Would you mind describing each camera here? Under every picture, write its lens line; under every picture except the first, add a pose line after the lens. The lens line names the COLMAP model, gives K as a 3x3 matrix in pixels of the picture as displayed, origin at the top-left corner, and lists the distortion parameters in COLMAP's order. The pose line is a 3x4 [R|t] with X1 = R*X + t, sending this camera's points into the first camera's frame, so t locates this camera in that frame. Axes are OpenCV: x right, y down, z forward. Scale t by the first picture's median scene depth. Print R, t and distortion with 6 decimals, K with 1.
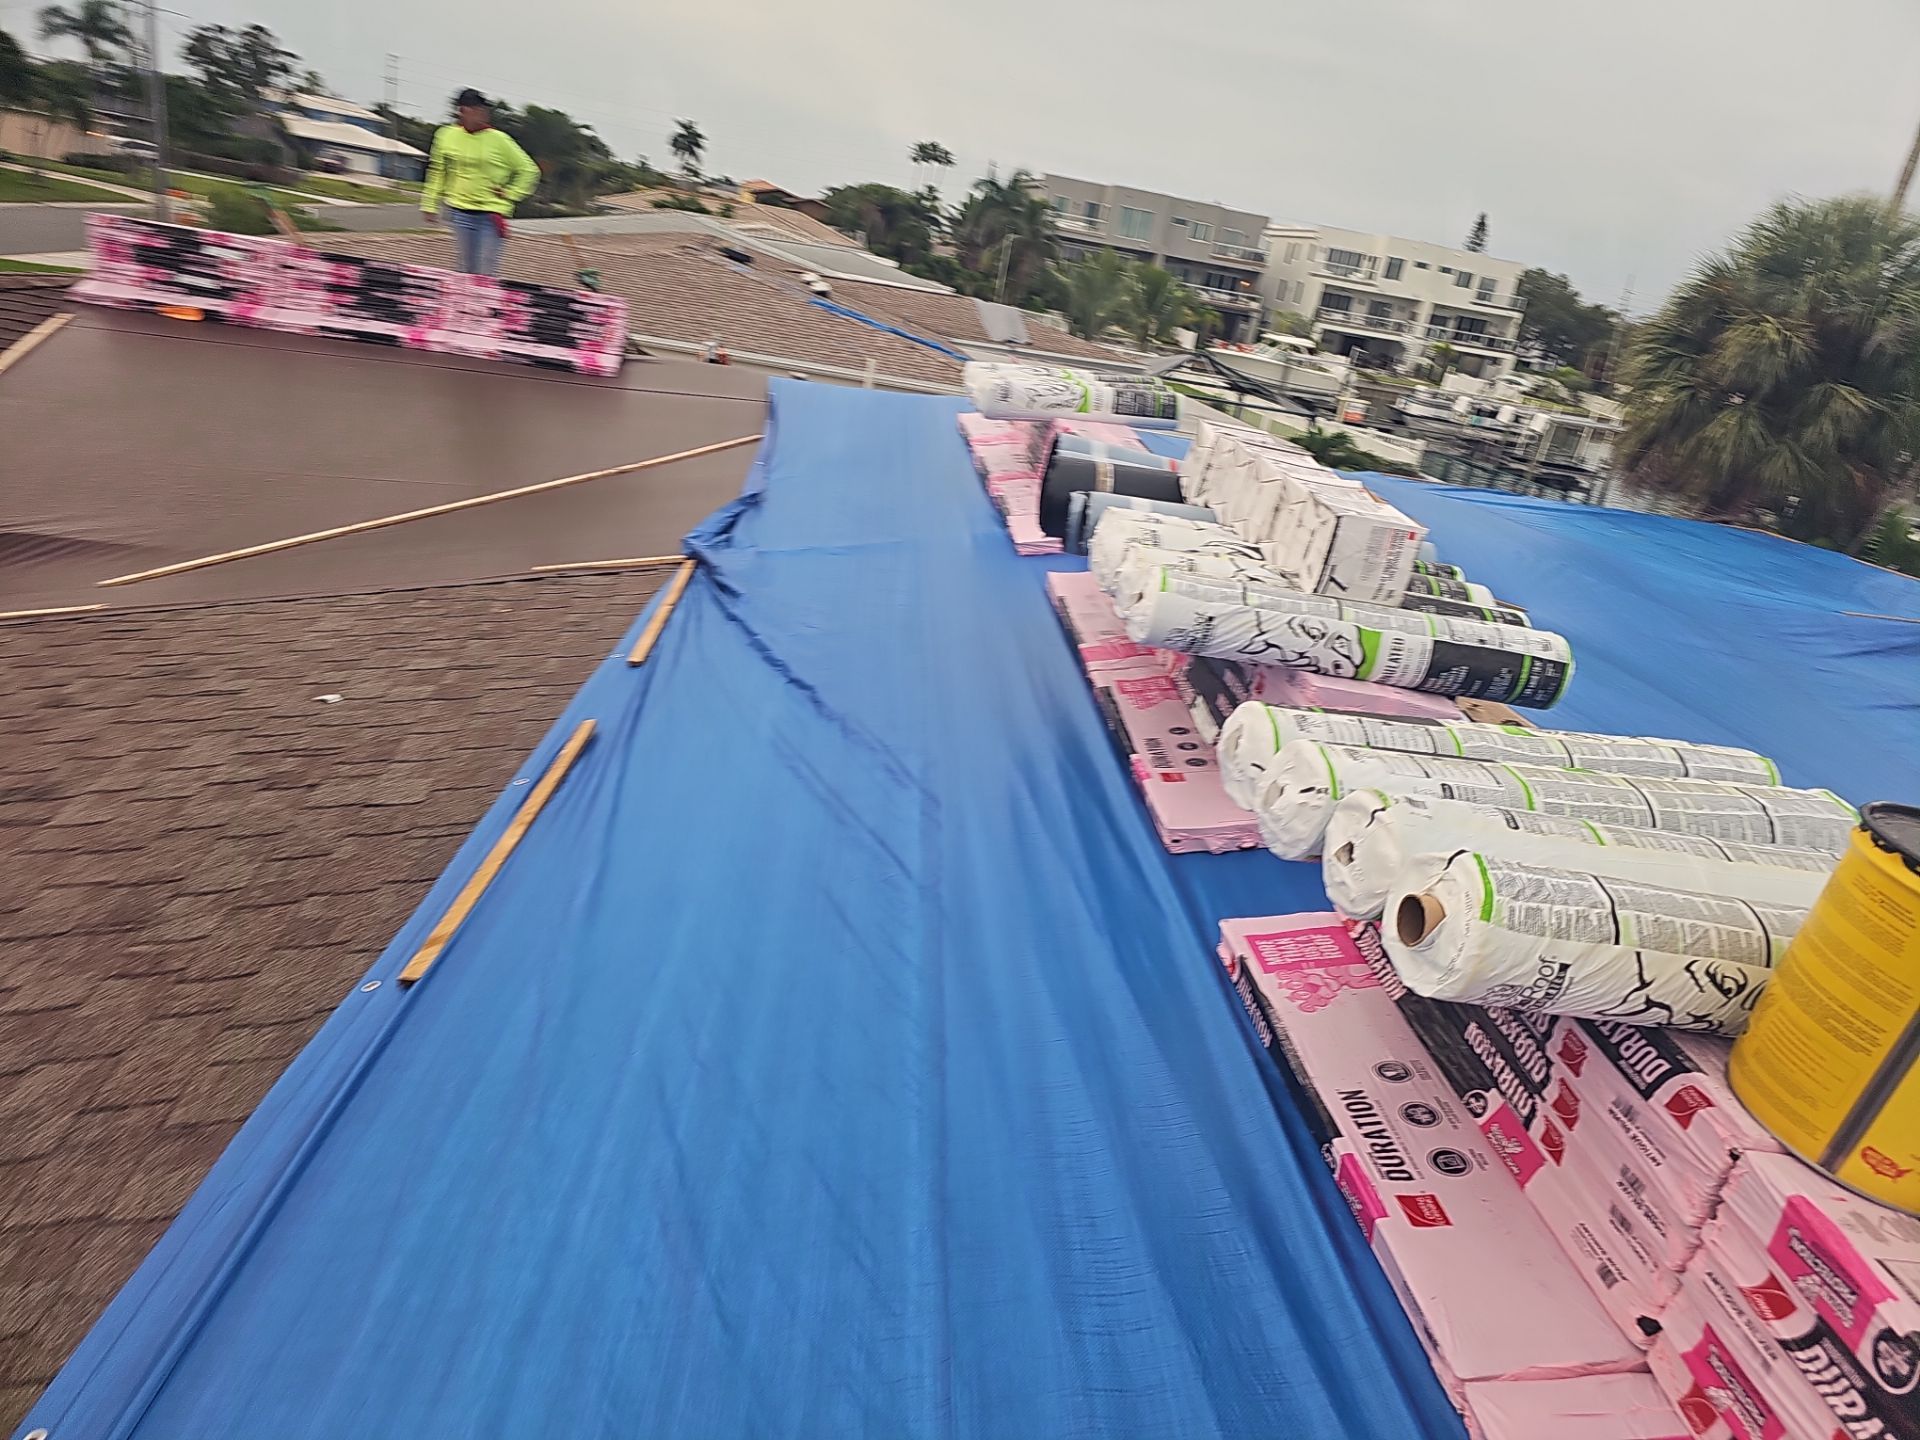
lens RADIAL K [[1295.4, 0, 989.8], [0, 1295.4, 728.1], [0, 0, 1]] dist [0.062605, -0.041509]
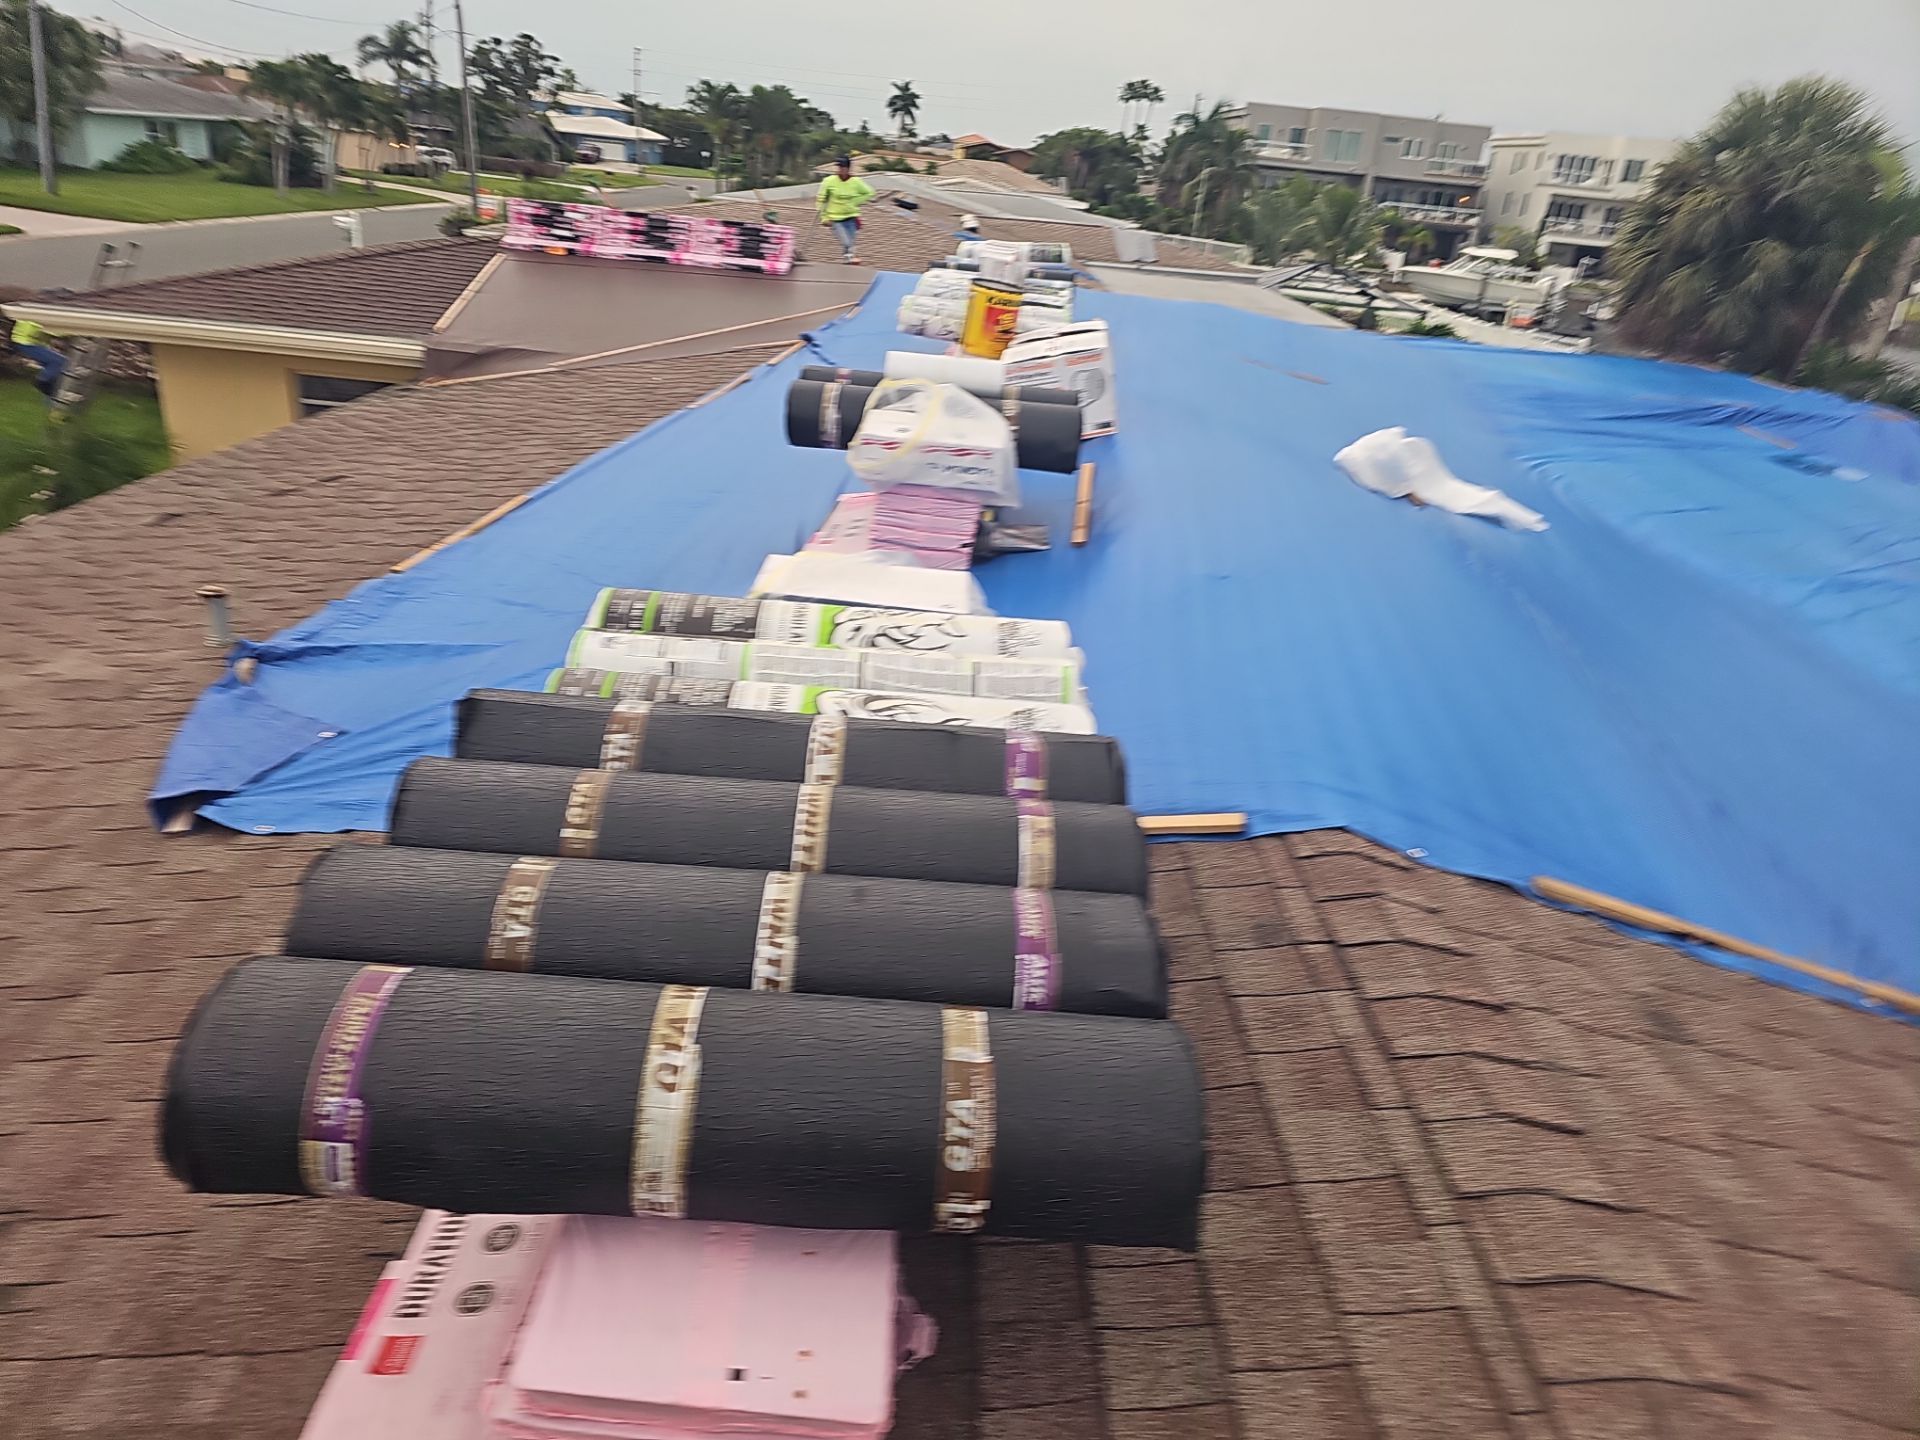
lens RADIAL K [[1295.4, 0, 992.0], [0, 1295.4, 770.0], [0, 0, 1]] dist [0.062605, -0.041509]
pose [[0.985166, -0.001434, -0.171601, 0.058251], [0.012062, 0.998071, 0.060907, 0.059708], [0.171182, -0.062073, 0.983282, -0.144922]]
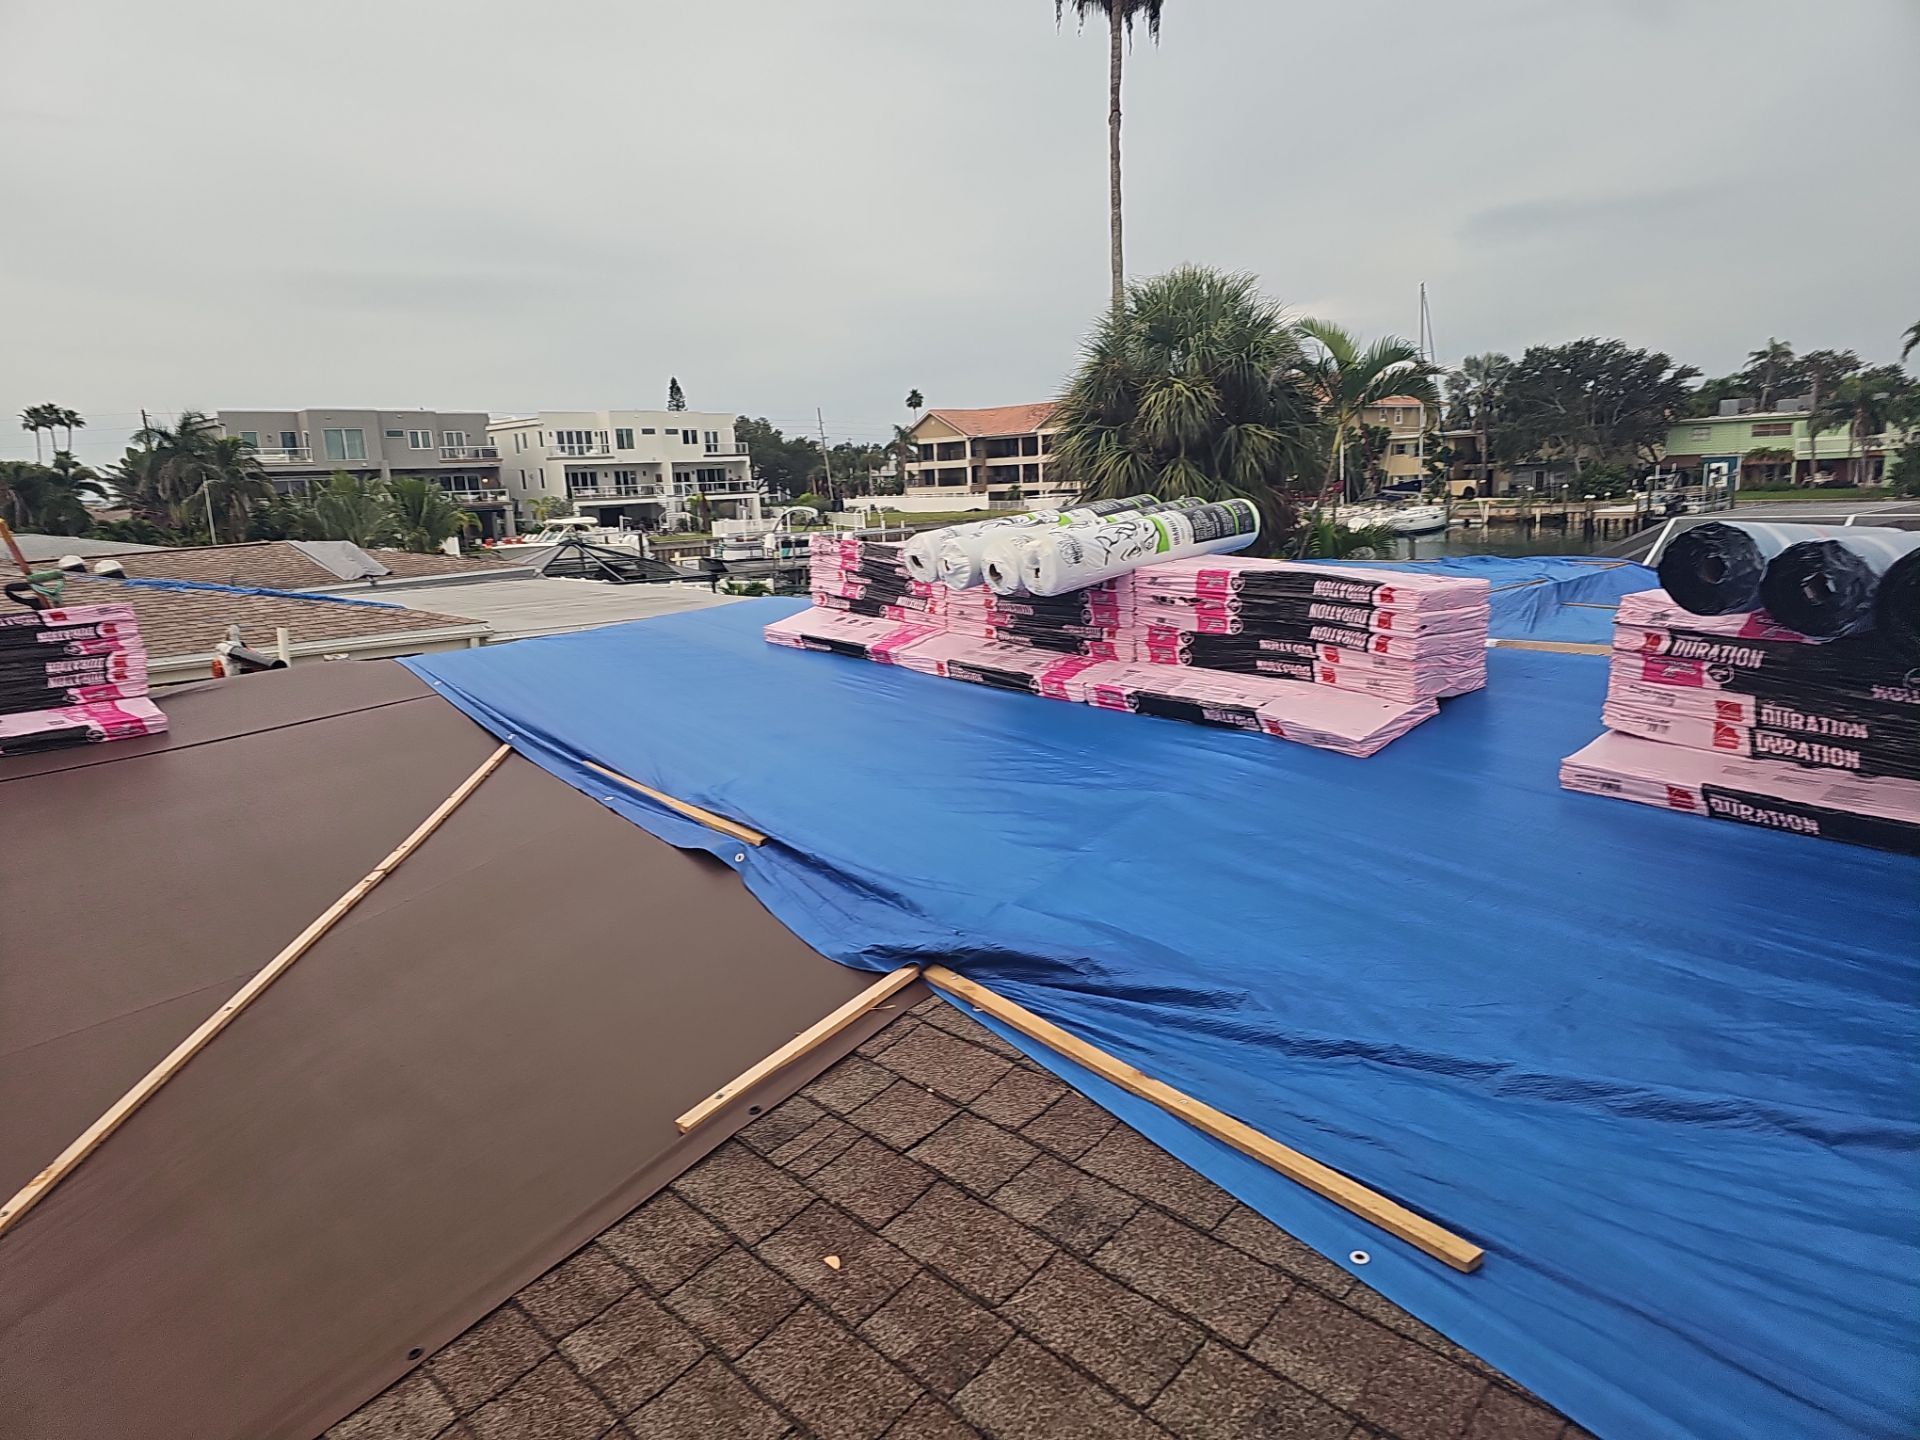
lens RADIAL K [[1295.4, 0, 977.1], [0, 1295.4, 725.4], [0, 0, 1]] dist [0.062605, -0.041509]
pose [[0.827783, -0.300484, 0.473798, -0.058282], [0.357336, 0.933416, -0.032335, -0.026744], [-0.432534, 0.196072, 0.880040, 0.070945]]
